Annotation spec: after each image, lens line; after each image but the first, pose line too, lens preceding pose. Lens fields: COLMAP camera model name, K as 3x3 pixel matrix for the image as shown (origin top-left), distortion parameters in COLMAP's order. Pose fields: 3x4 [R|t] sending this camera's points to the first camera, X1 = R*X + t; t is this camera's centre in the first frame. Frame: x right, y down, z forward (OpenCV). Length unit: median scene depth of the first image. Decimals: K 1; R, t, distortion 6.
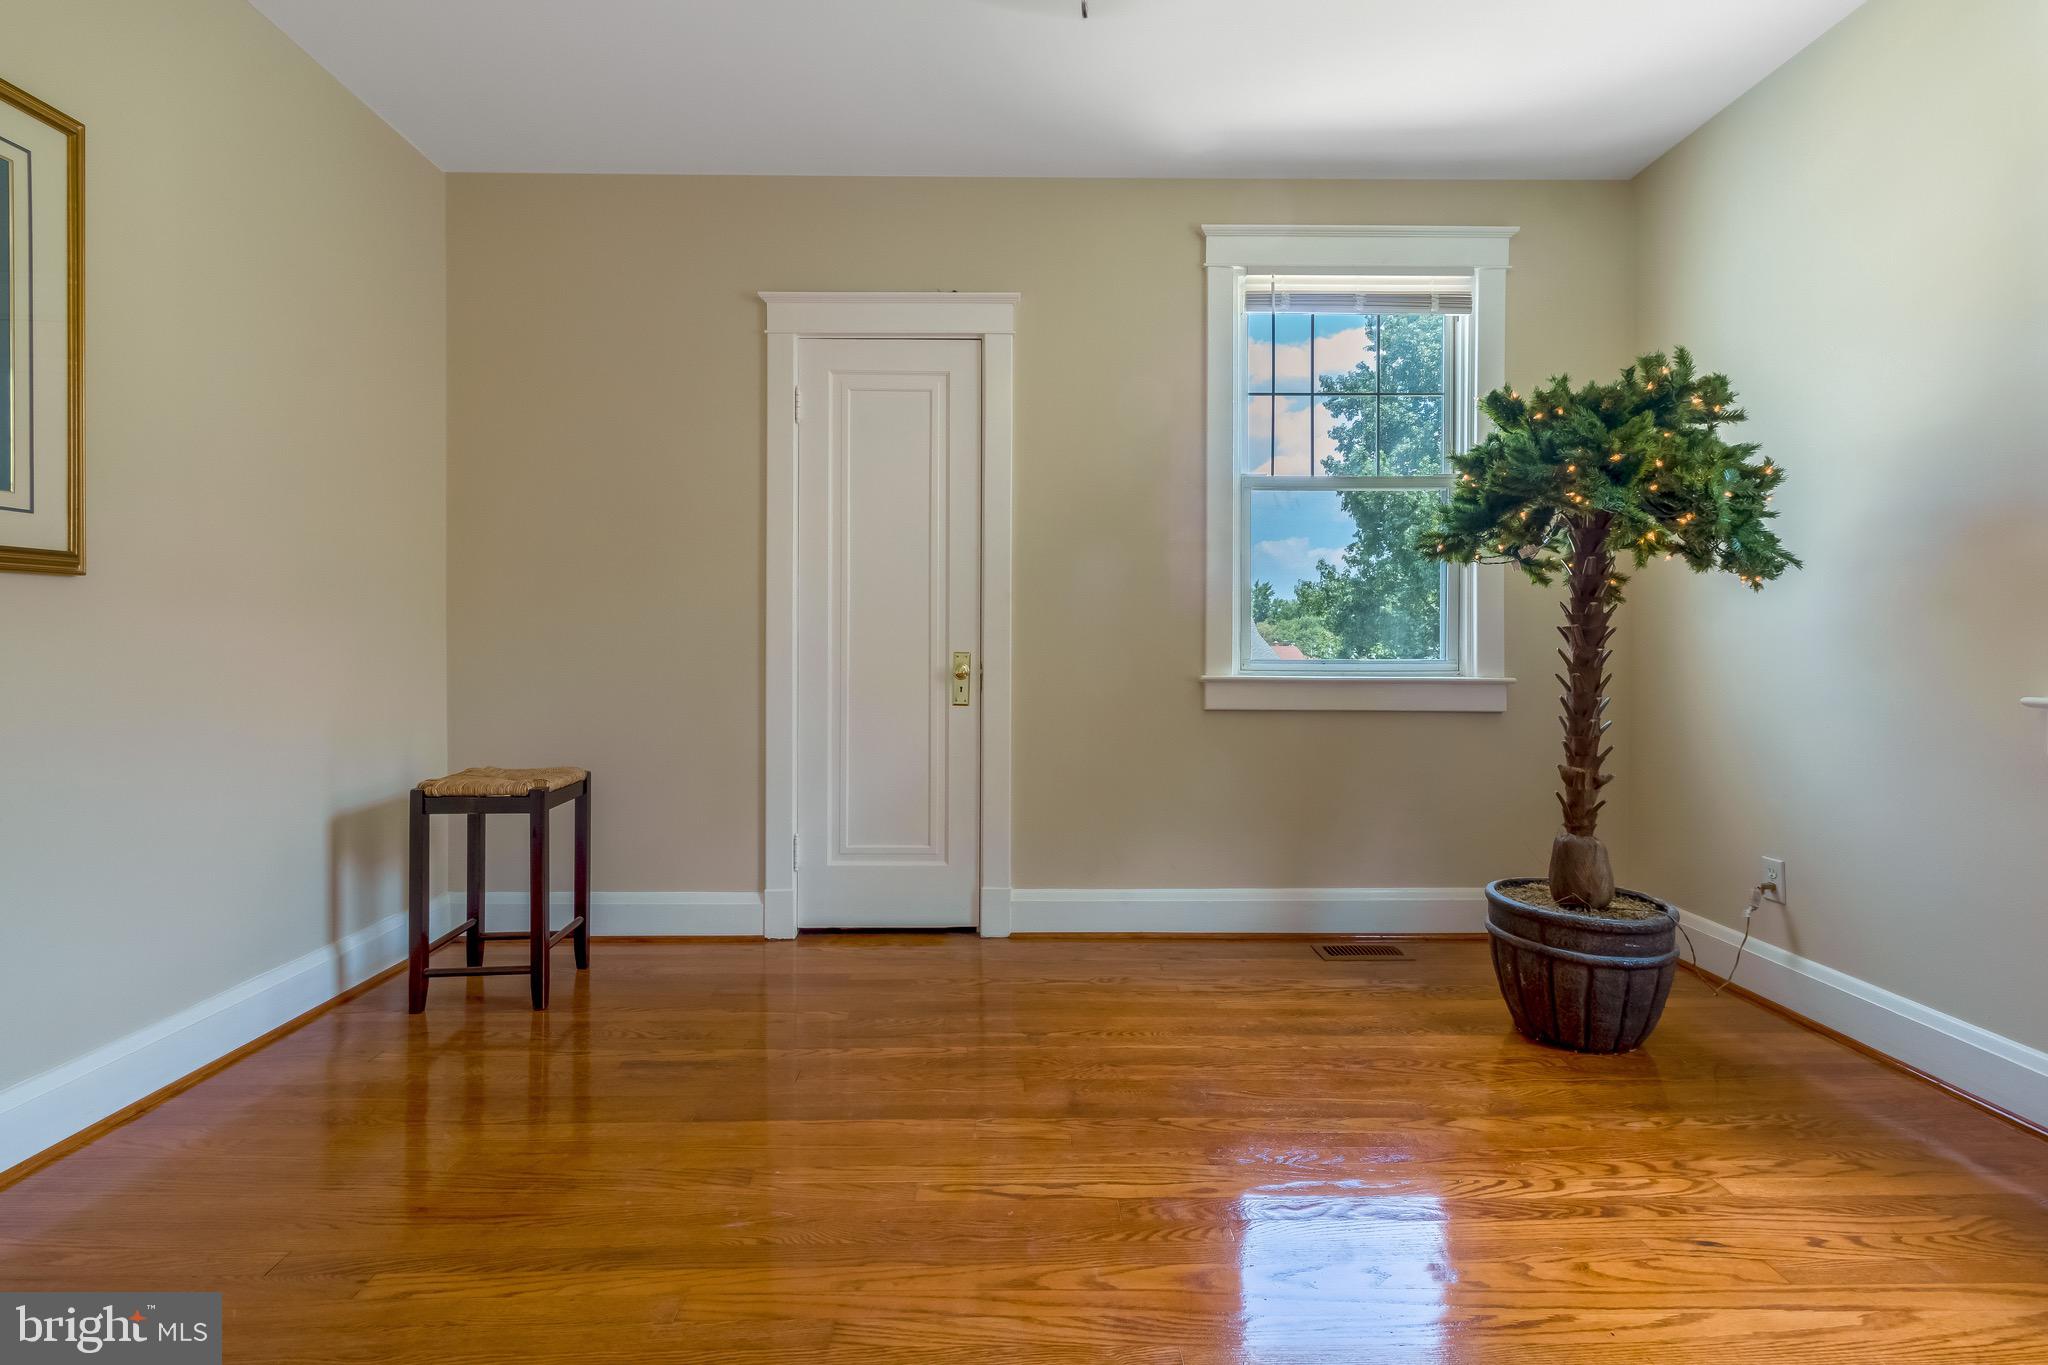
lens RADIAL K [[944.1, 0, 1021.9], [0, 944.1, 647.0], [0, 0, 1]] dist [0.003856, 0.000594]
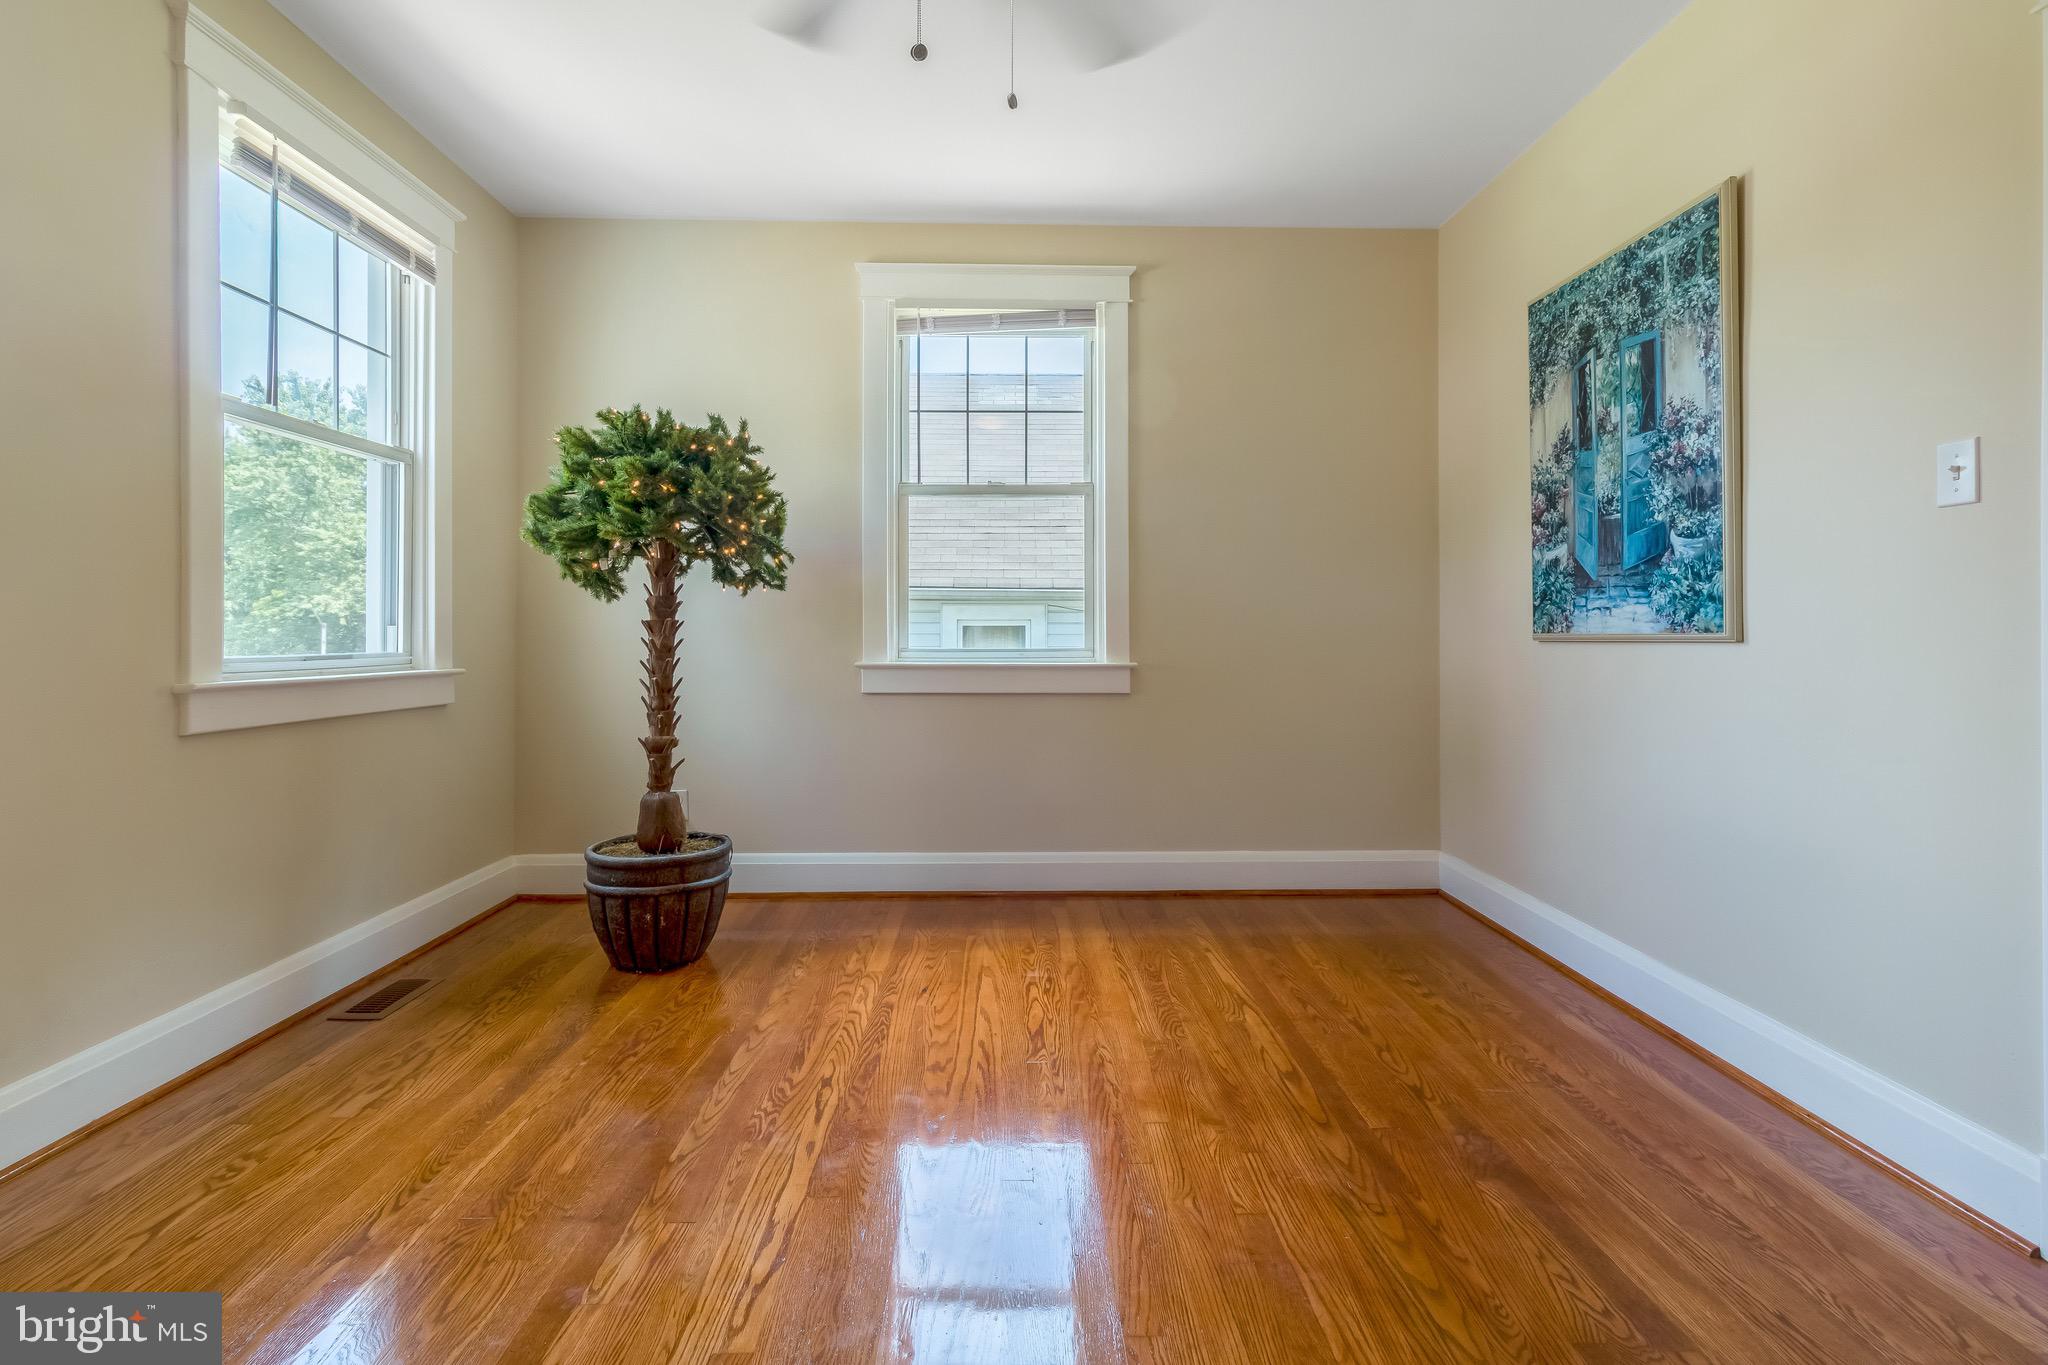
lens RADIAL K [[950.5, 0, 1027.6], [0, 950.5, 620.1], [0, 0, 1]] dist [0.006025, 0.000615]
pose [[-0.015246, 0.011297, 0.999820, -0.666958], [0.004026, 0.999929, -0.011237, -0.005583], [-0.999876, 0.003854, -0.015291, 0.574632]]
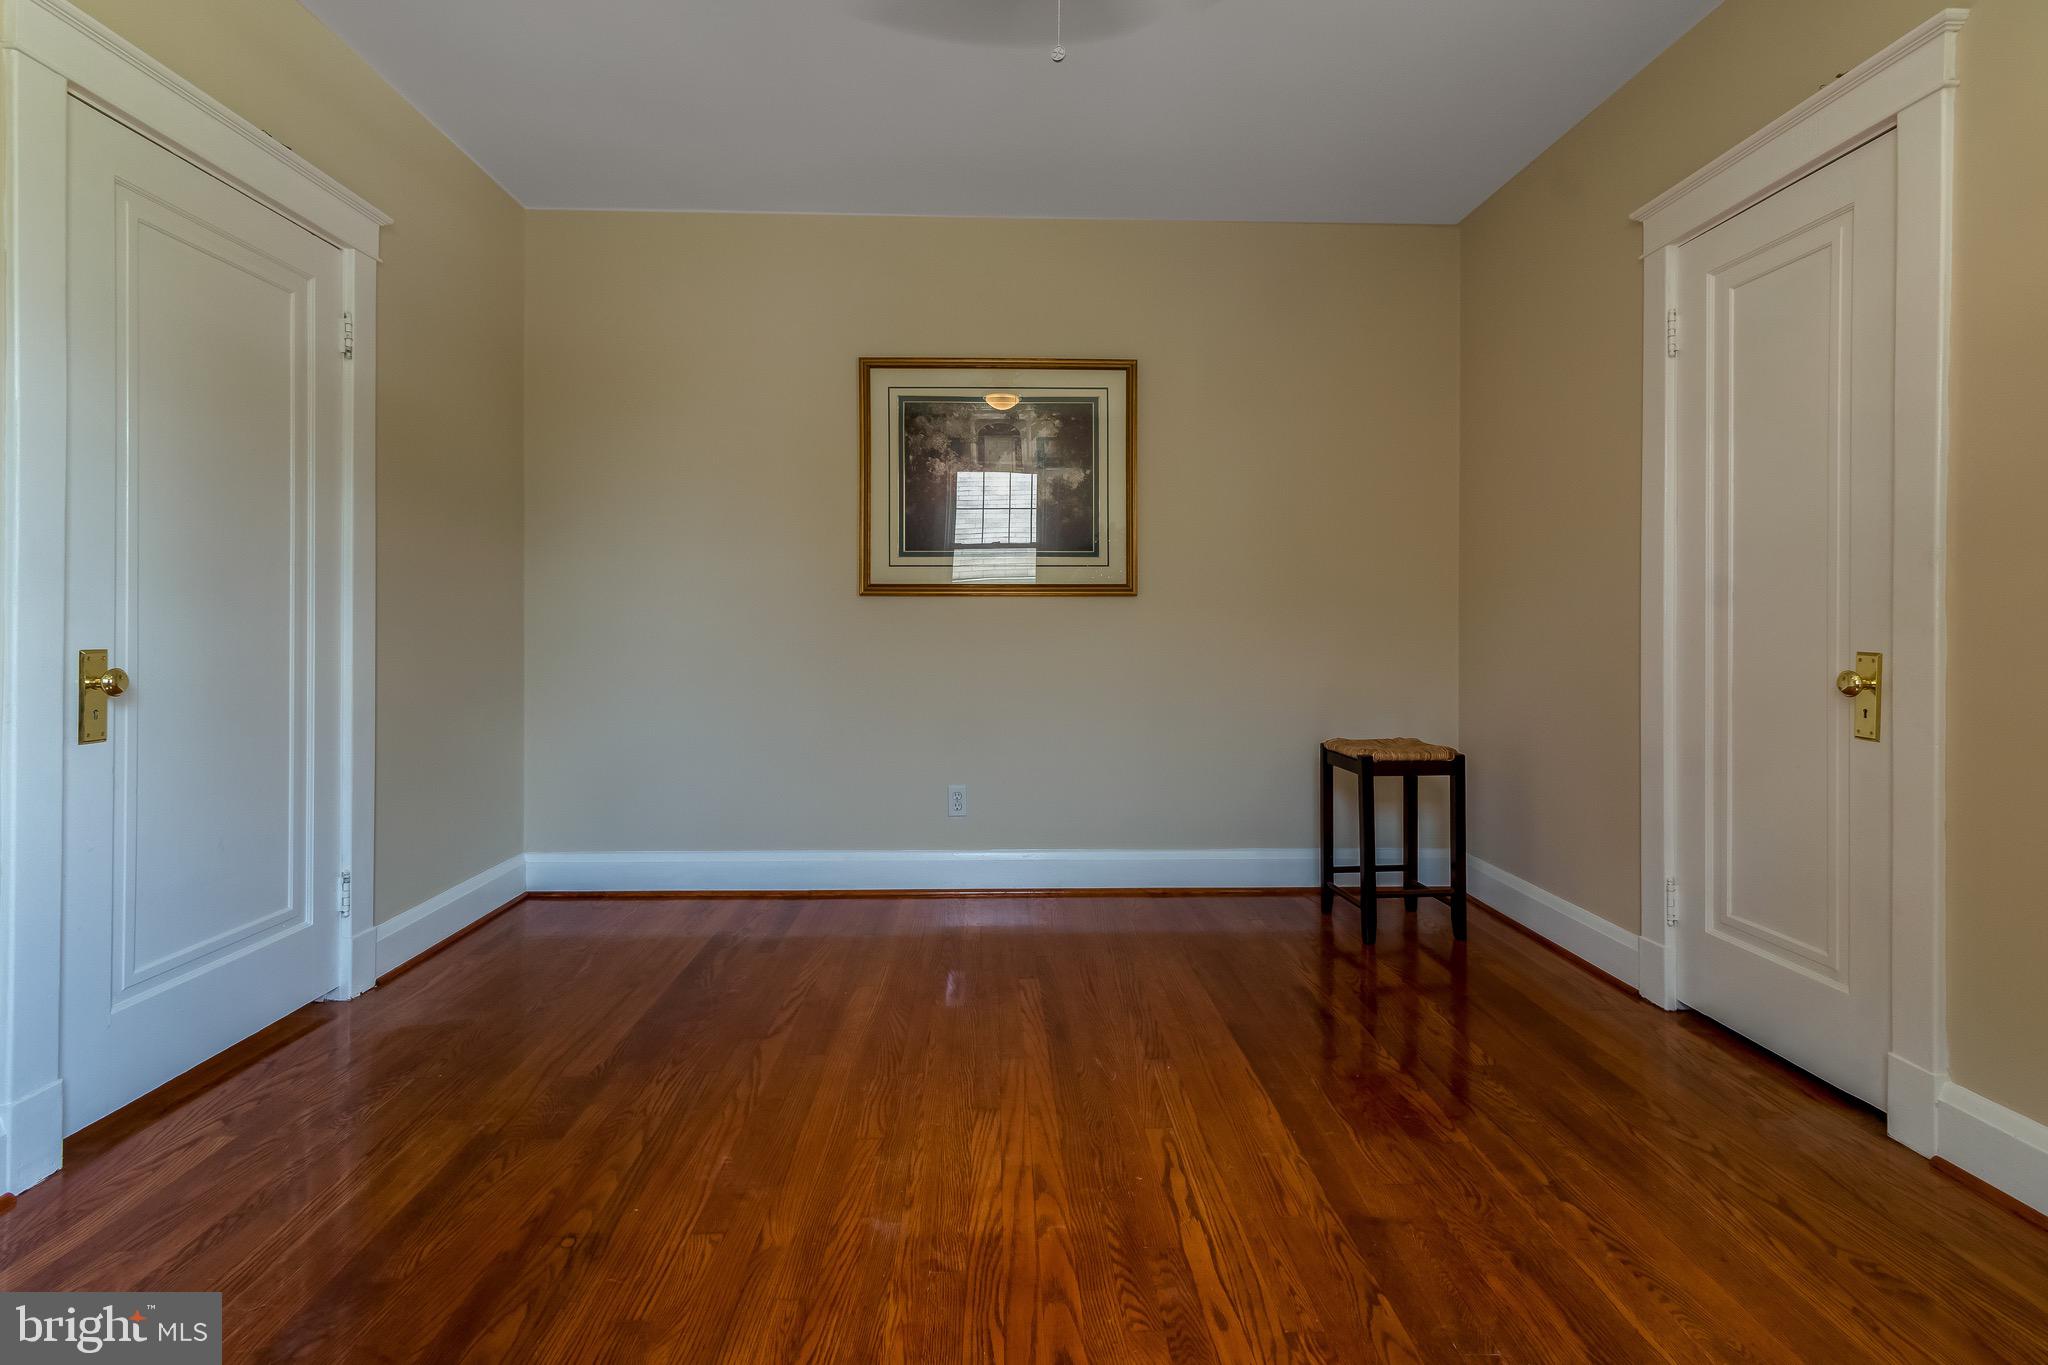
lens RADIAL K [[946.4, 0, 1017.5], [0, 946.4, 626.8], [0, 0, 1]] dist [0.001101, 0.000557]
pose [[0.012139, -0.003211, -0.999921, 0.742806], [-0.010592, 0.999938, -0.003340, -0.004065], [0.999870, 0.010632, 0.012105, 0.607729]]
